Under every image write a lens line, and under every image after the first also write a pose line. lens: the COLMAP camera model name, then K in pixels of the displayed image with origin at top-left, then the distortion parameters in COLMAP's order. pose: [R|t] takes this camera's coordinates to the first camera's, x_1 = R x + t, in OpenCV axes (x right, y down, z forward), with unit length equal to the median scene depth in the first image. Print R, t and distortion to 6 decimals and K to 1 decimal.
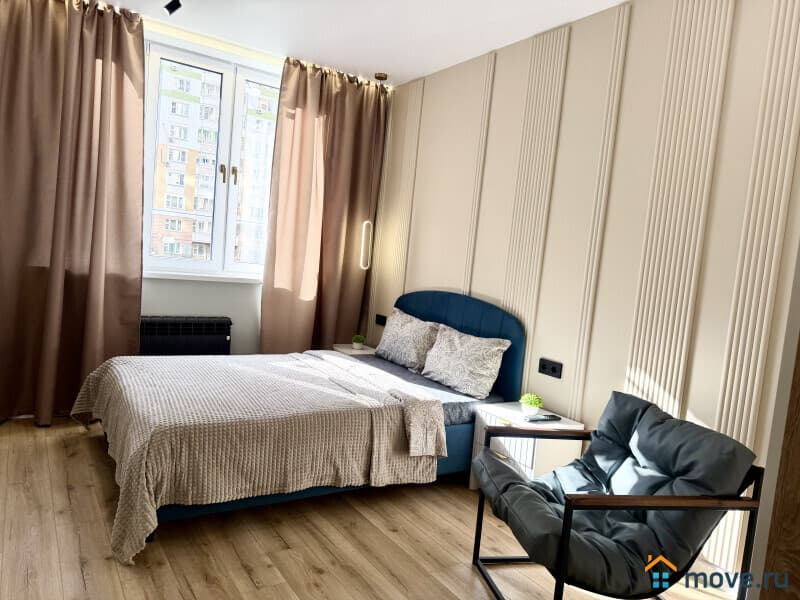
lens RADIAL K [[565.2, 0, 400.0], [0, 565.2, 300.0], [0, 0, 1]] dist [0.006527, 0.001193]
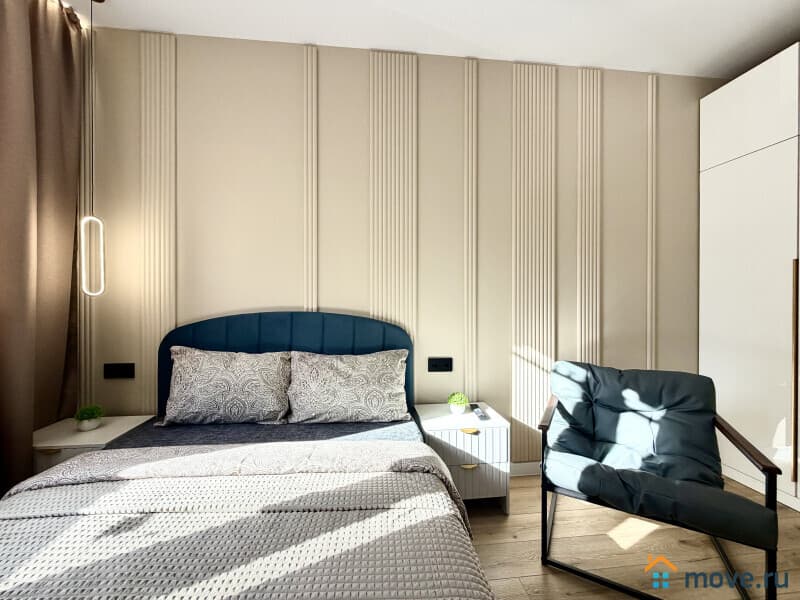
lens RADIAL K [[314.4, 0, 400.0], [0, 314.4, 300.0], [0, 0, 1]] dist [-0.012788, 0.000266]
pose [[0.445830, -0.094313, 0.890135, -0.259668], [0.109442, 0.992716, 0.050367, -0.037513], [-0.888402, 0.074963, 0.452904, 0.673372]]
